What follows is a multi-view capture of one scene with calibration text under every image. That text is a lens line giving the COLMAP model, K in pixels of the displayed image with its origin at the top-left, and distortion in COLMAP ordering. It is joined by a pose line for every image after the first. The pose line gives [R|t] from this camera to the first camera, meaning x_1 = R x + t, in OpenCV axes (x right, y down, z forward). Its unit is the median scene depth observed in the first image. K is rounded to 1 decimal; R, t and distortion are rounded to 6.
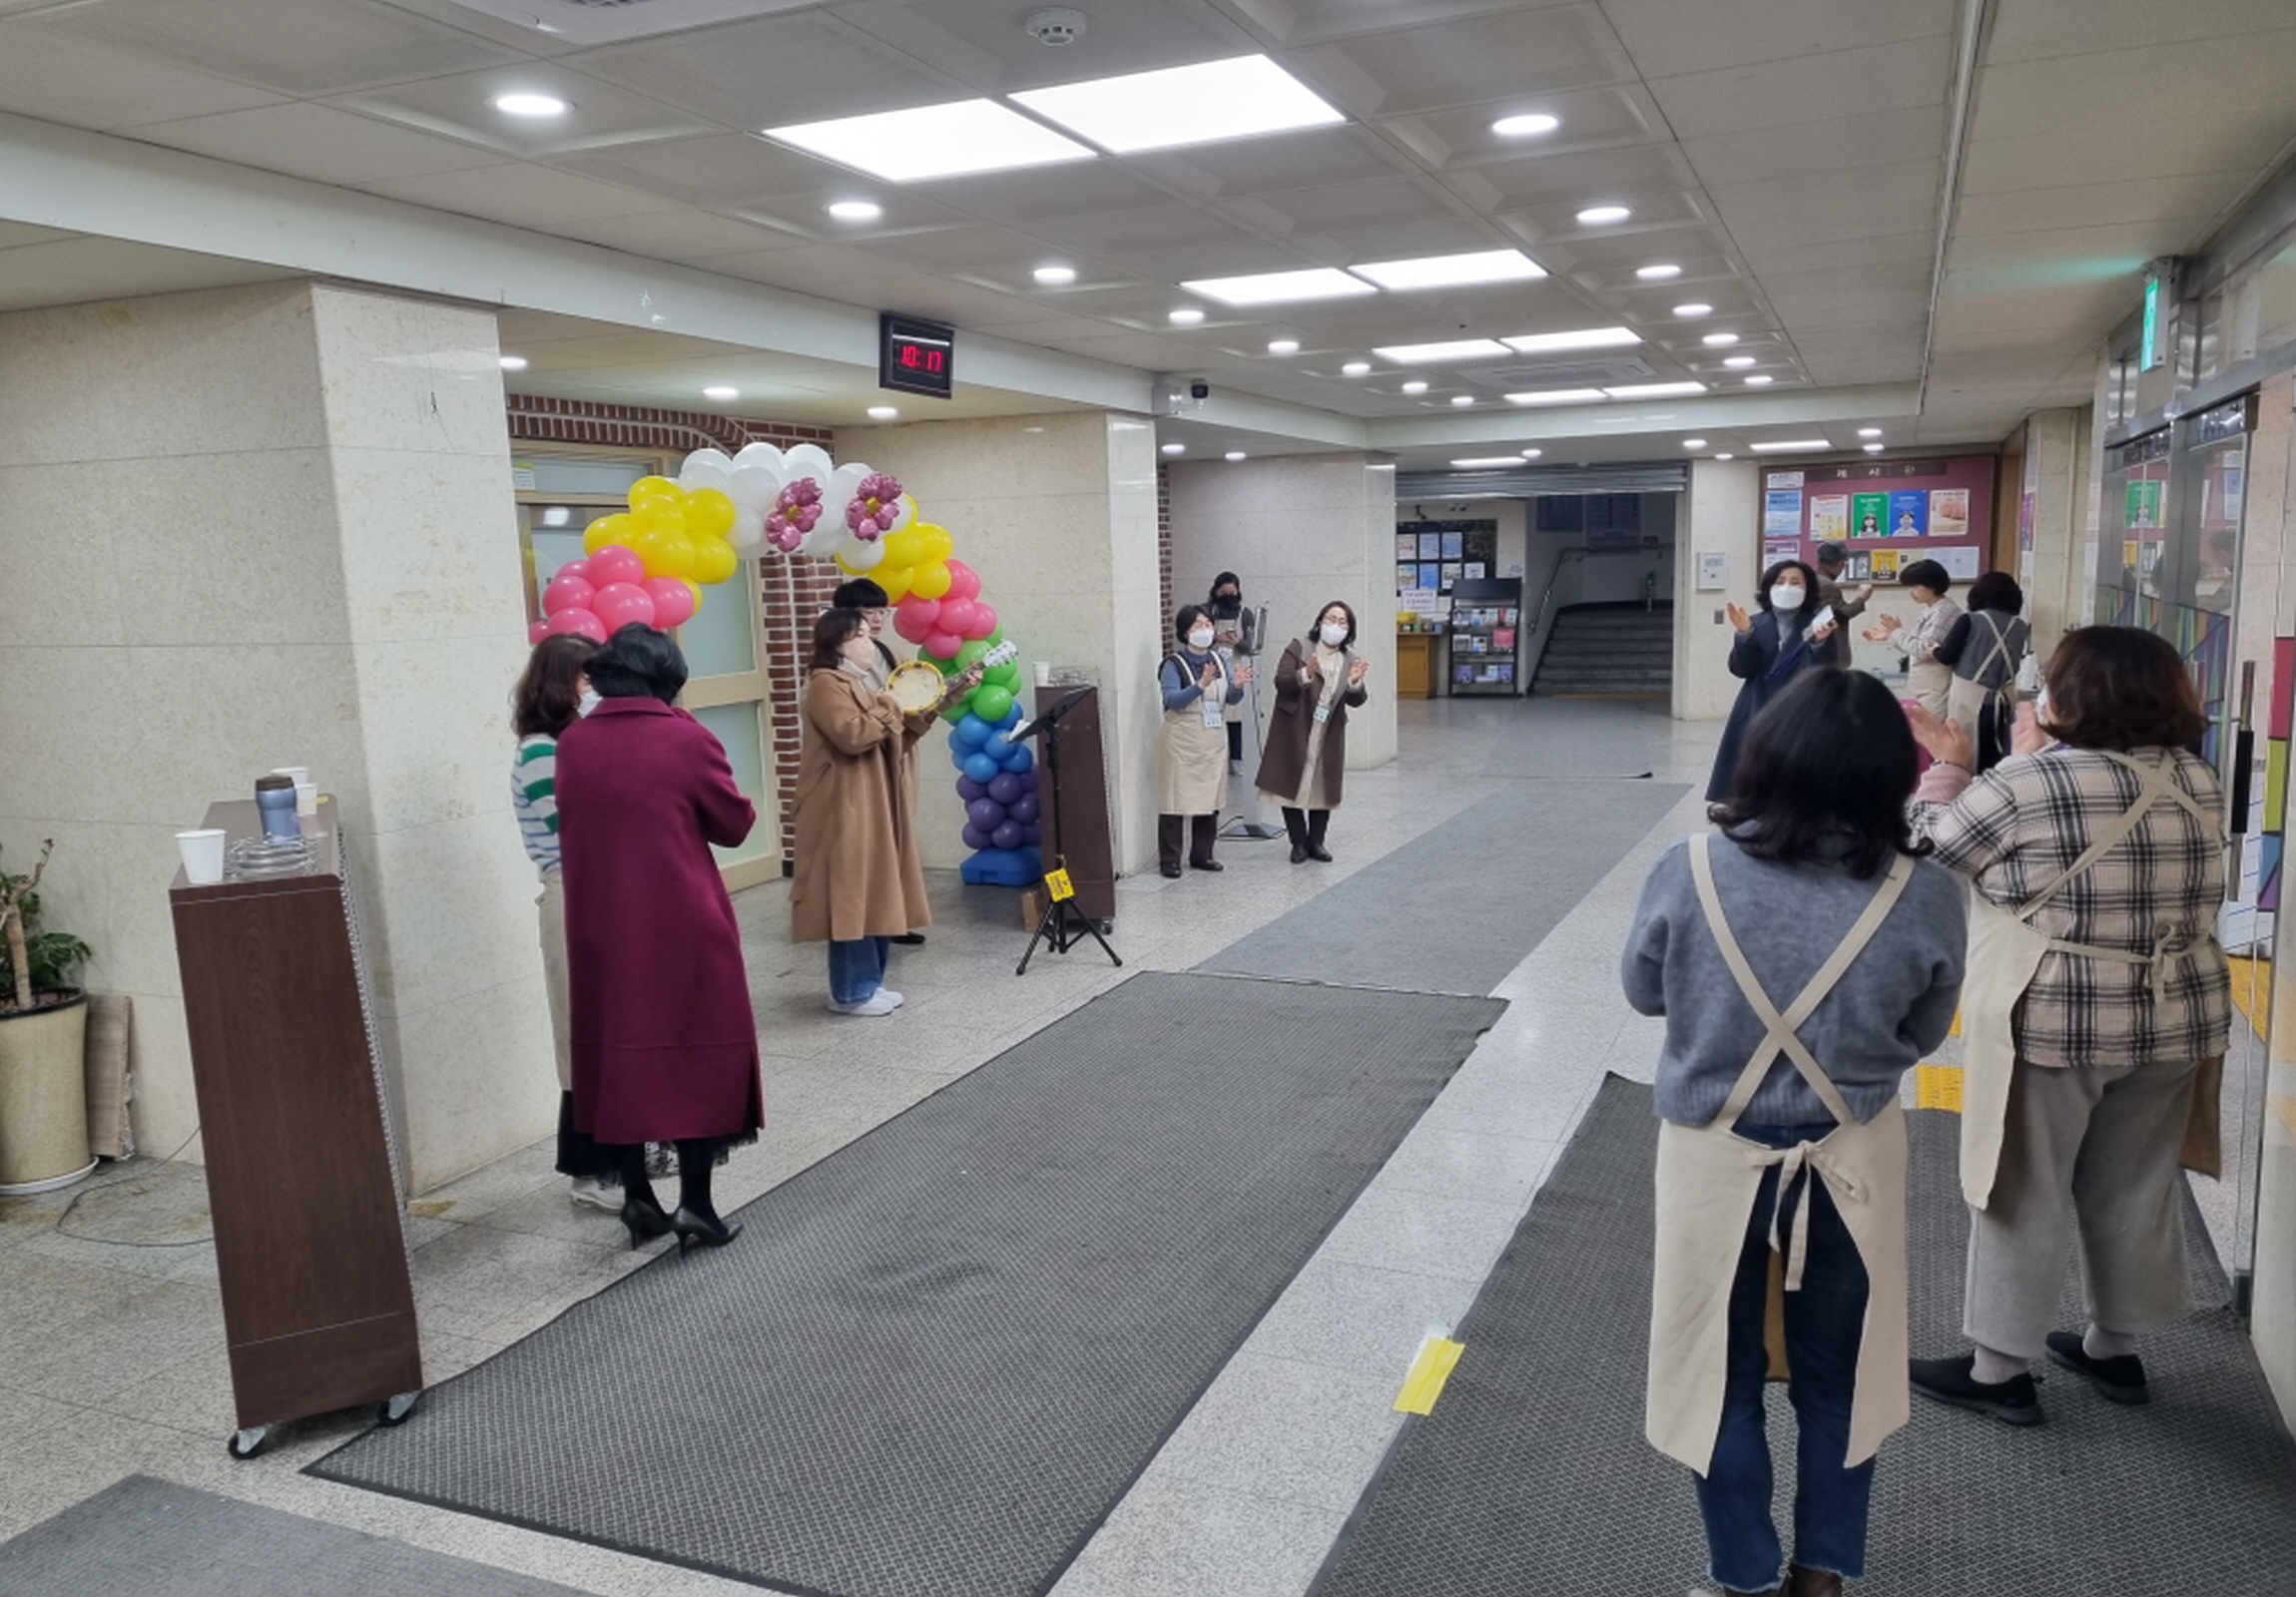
lens RADIAL K [[1734.2, 0, 1186.1], [0, 1734.2, 778.8], [0, 0, 1]] dist [0.070090, -0.064325]
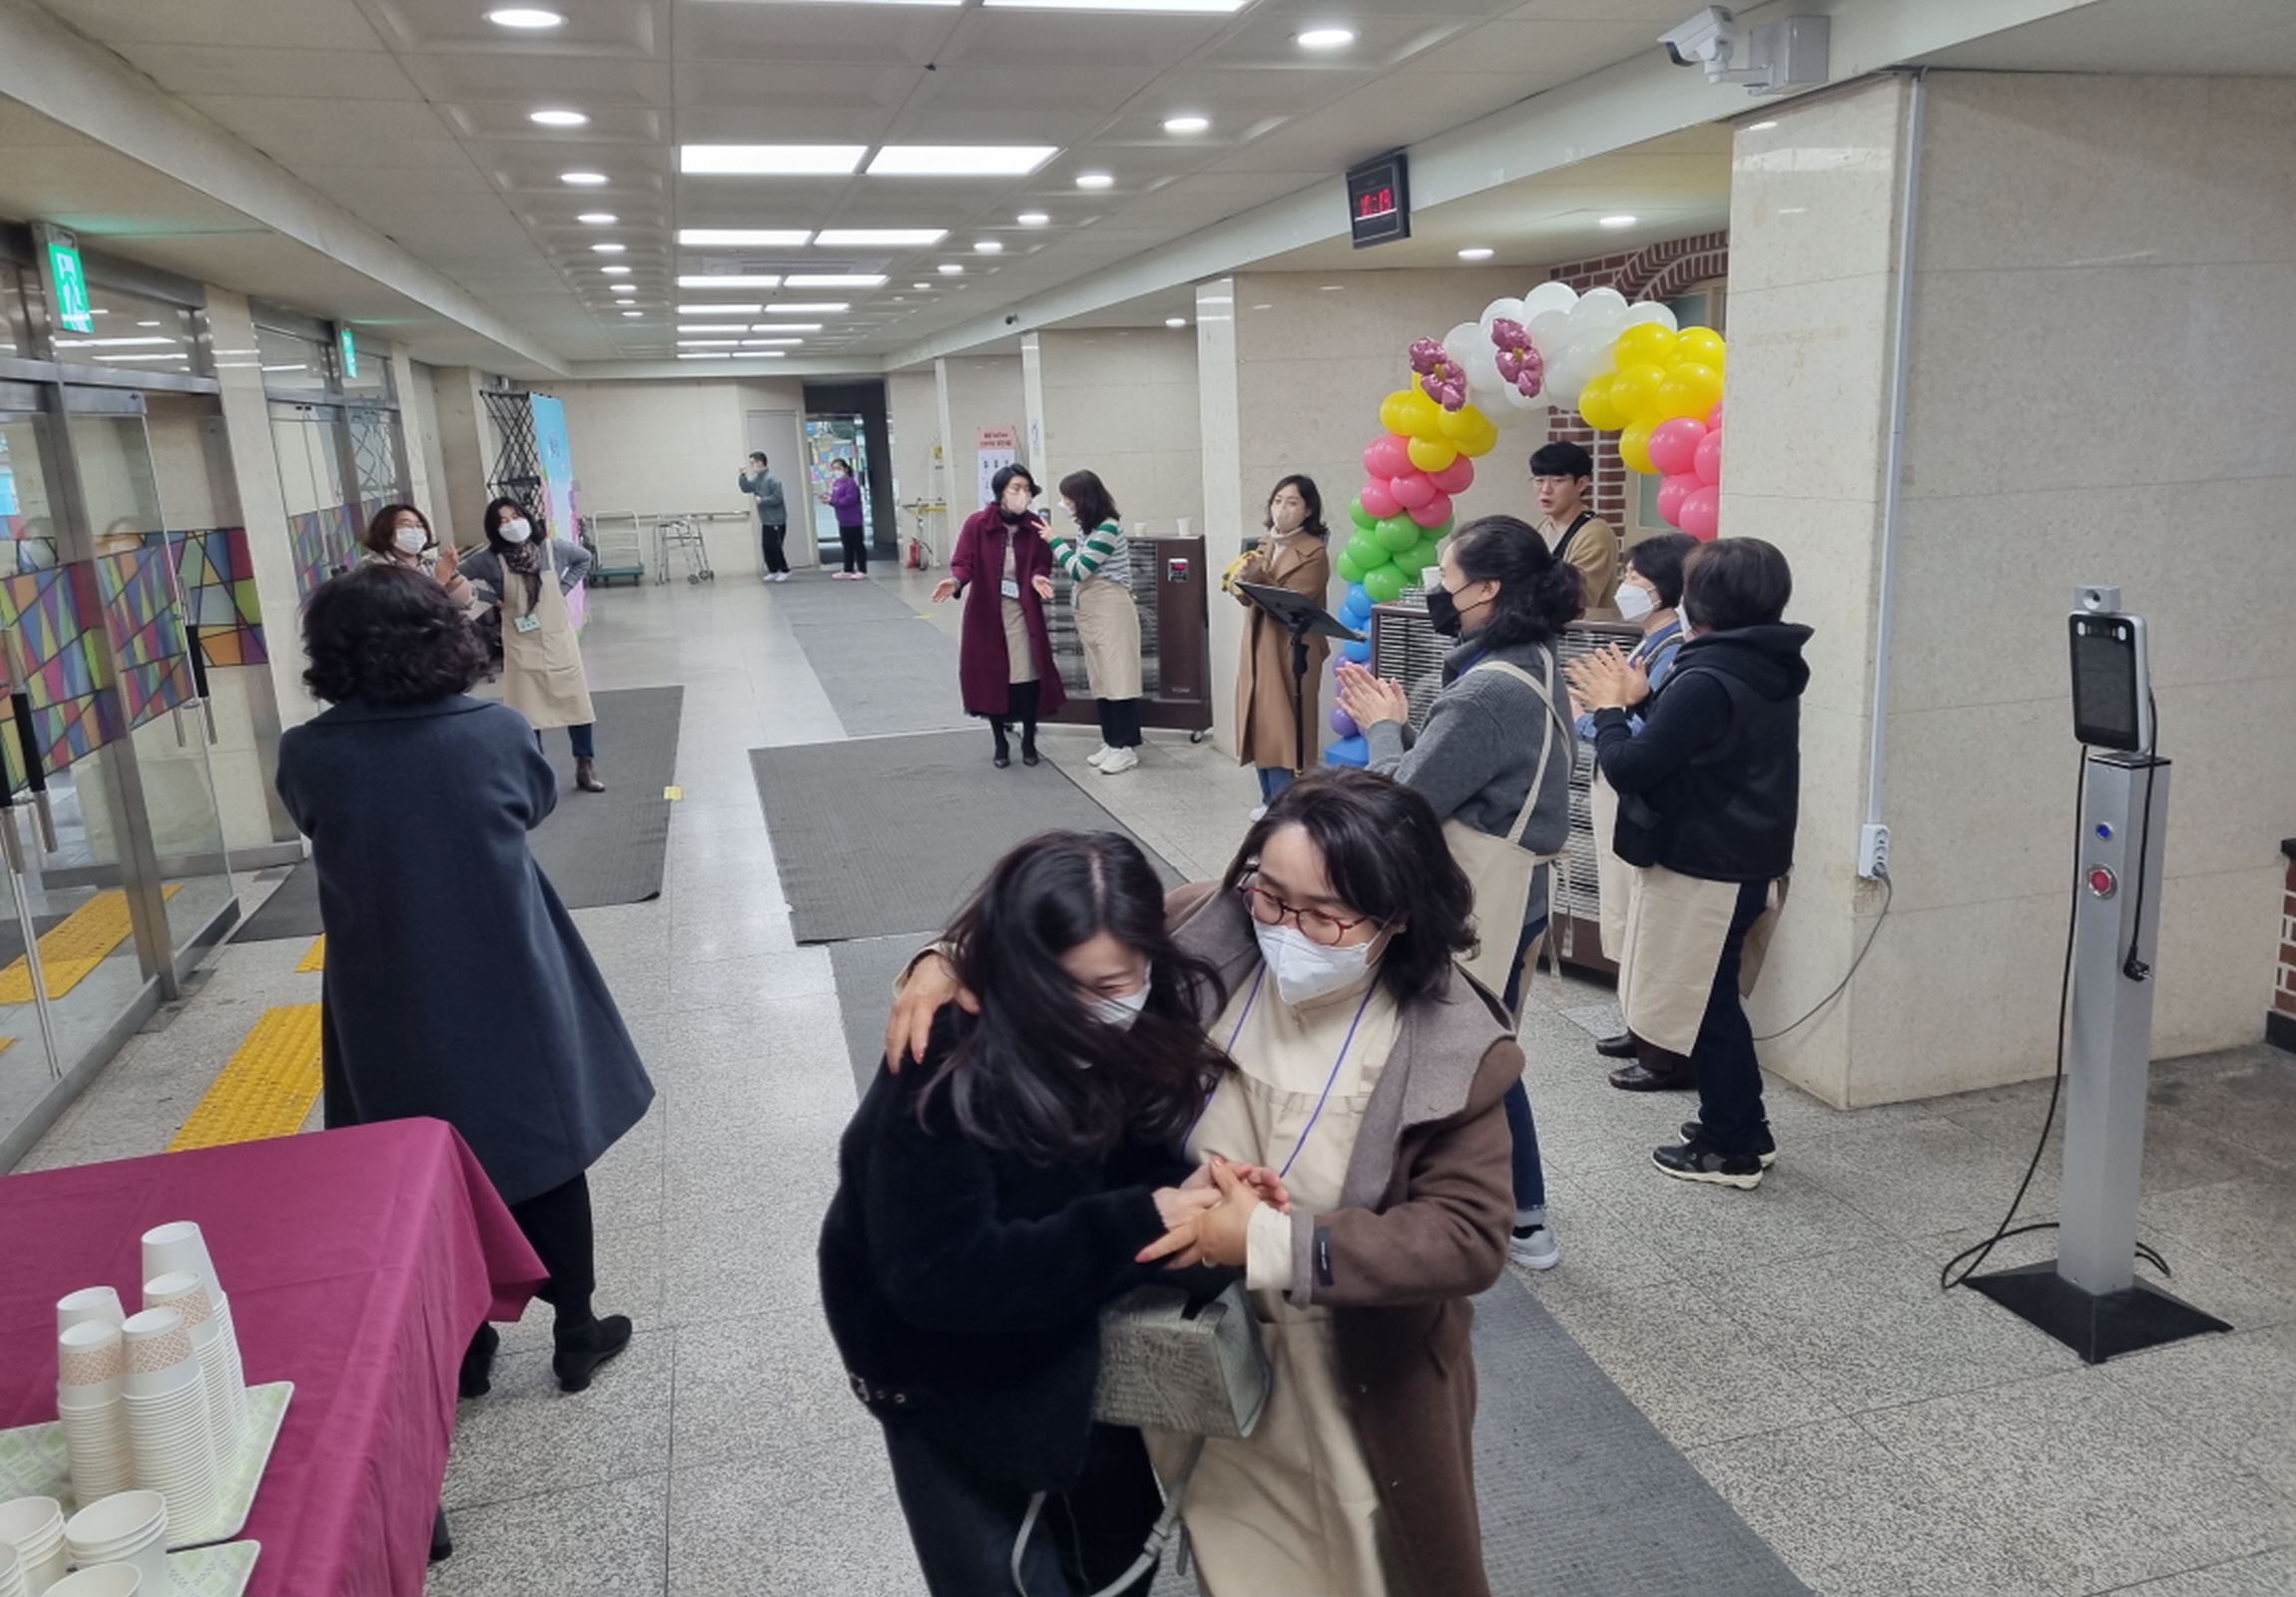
lens RADIAL K [[1733.8, 0, 1202.1], [0, 1733.8, 802.1], [0, 0, 1]] dist [0.073157, -0.067032]
pose [[-0.783950, 0.191676, -0.590494, 0.430943], [-0.019707, 0.942983, 0.332257, -0.204403], [0.620512, 0.272110, -0.735474, 1.407261]]
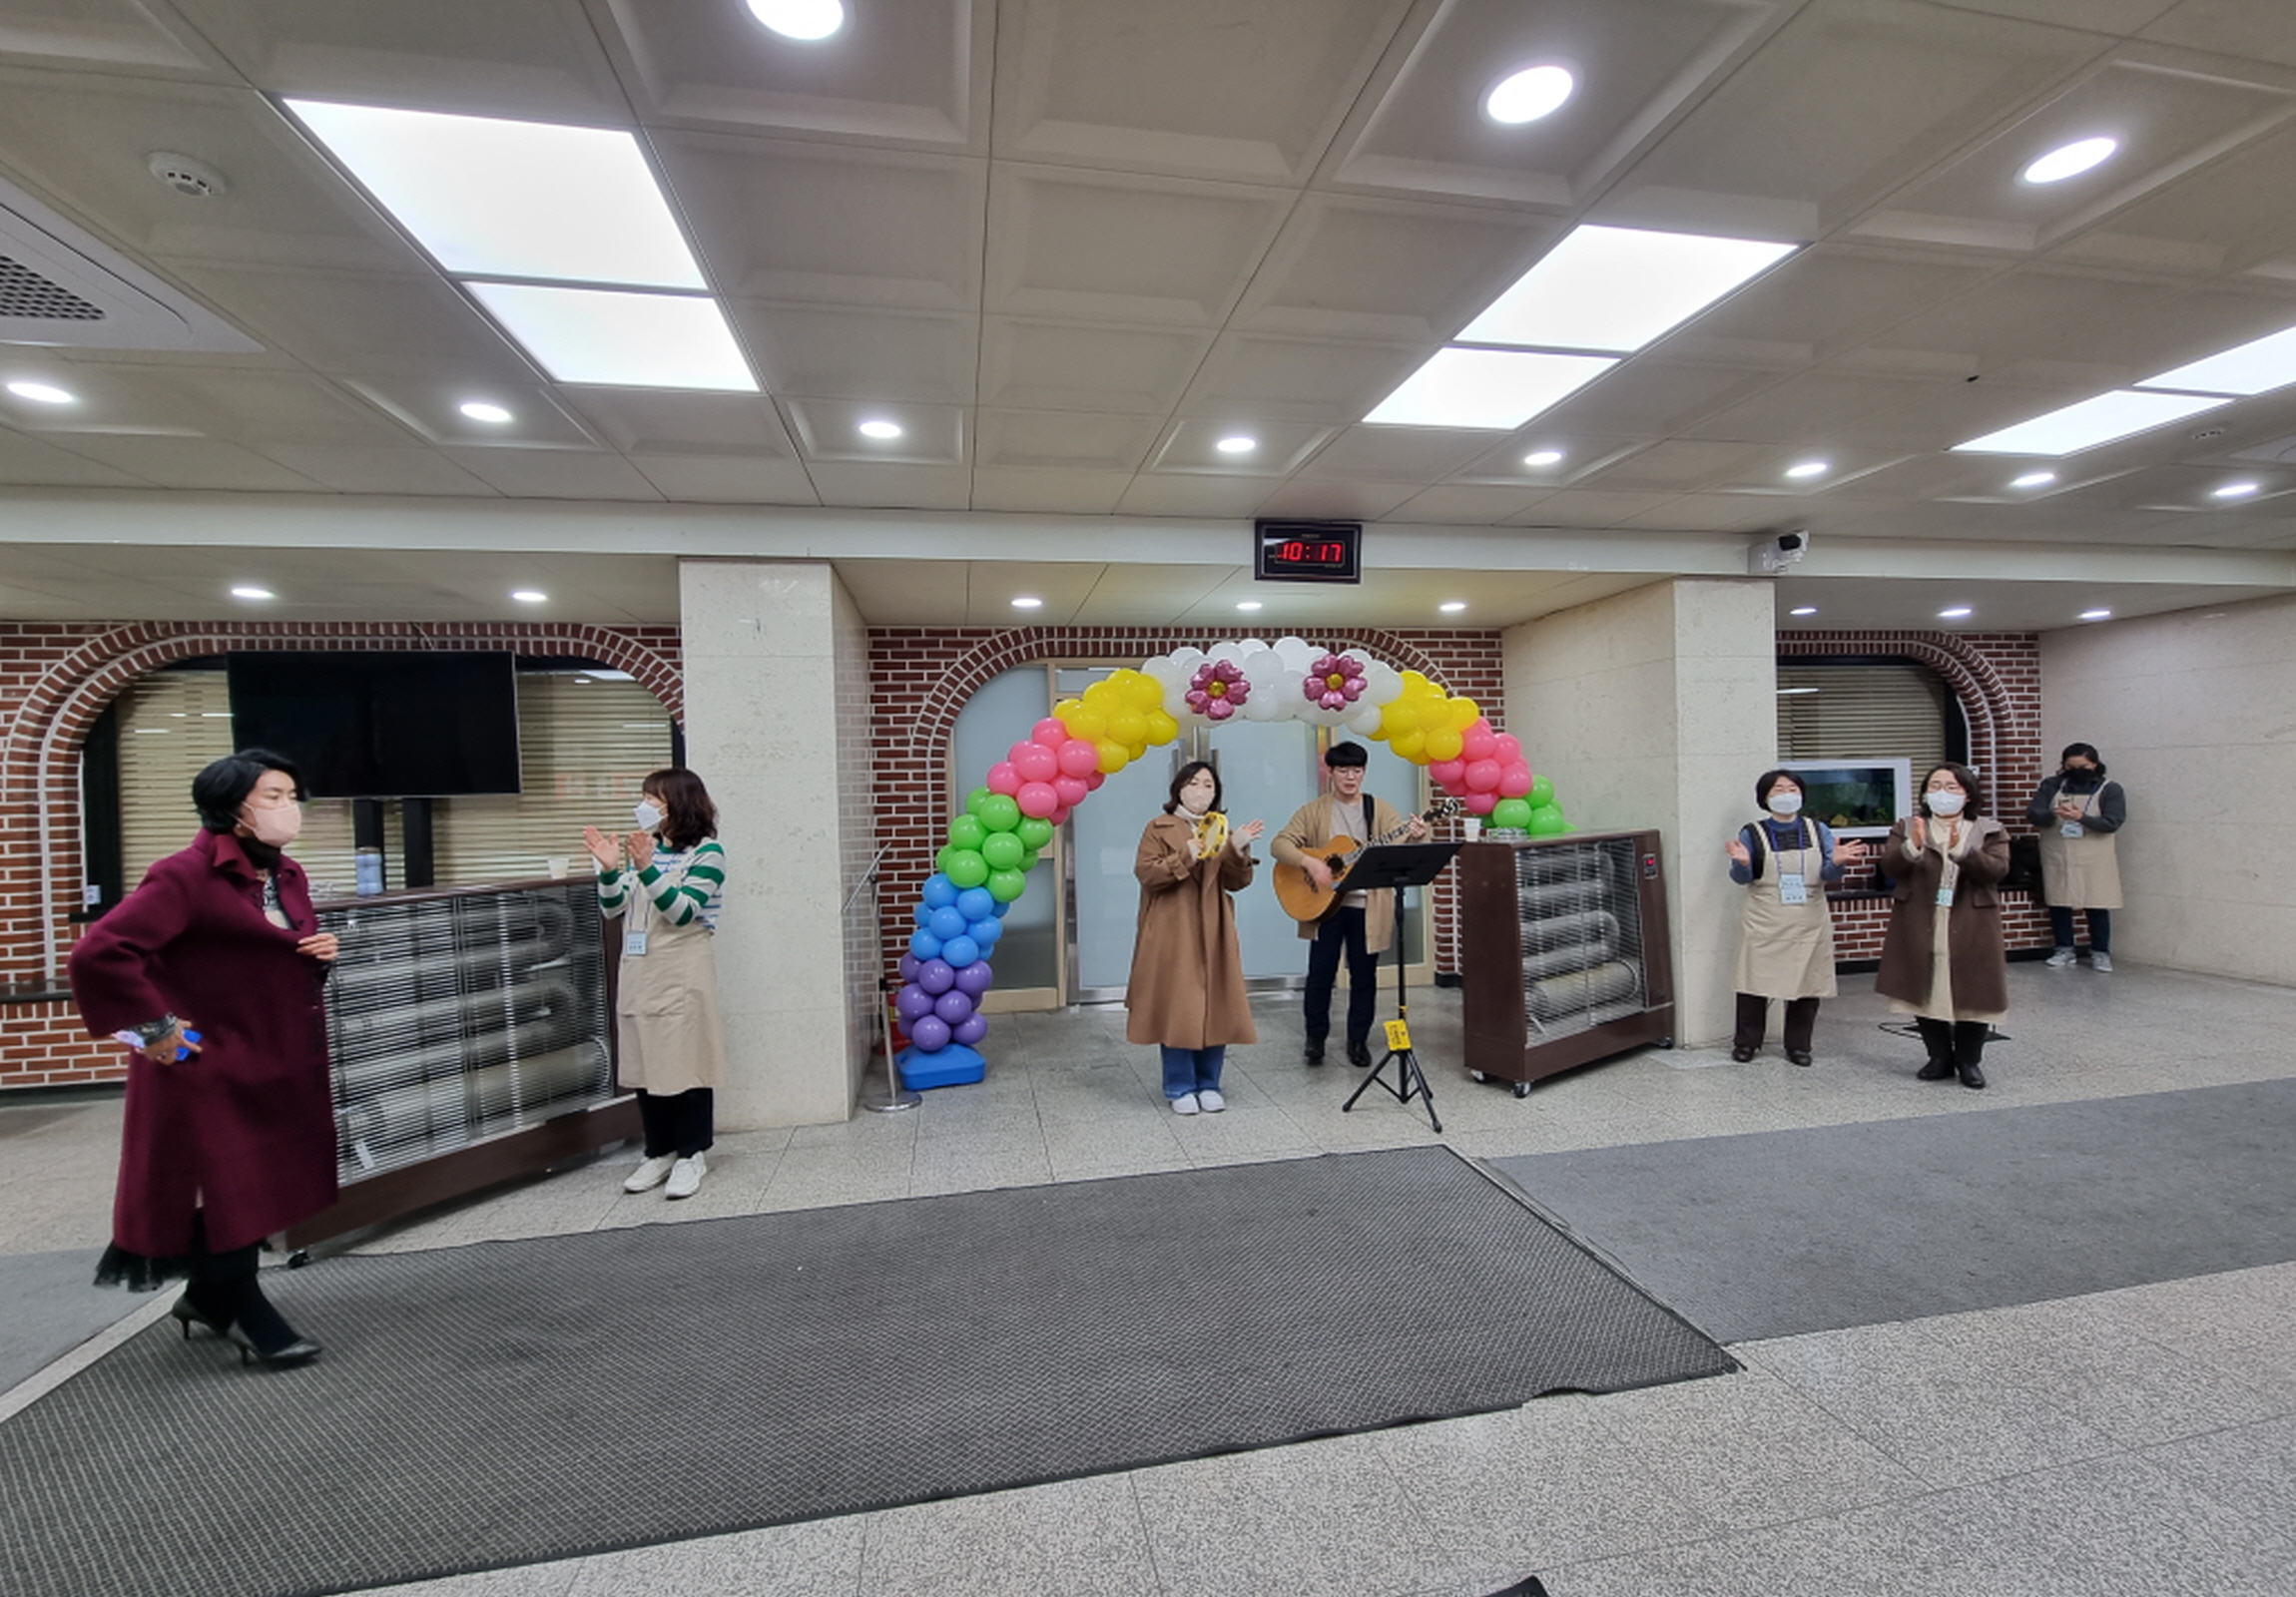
lens RADIAL K [[989.7, 0, 1155.9], [0, 989.7, 804.3], [0, 0, 1]] dist [-0.019268, -0.001547]
pose [[0.536245, 0.028594, -0.843578, 0.289100], [-0.098199, 0.994753, -0.028705, -0.037115], [0.838331, 0.098231, 0.536239, 0.481961]]
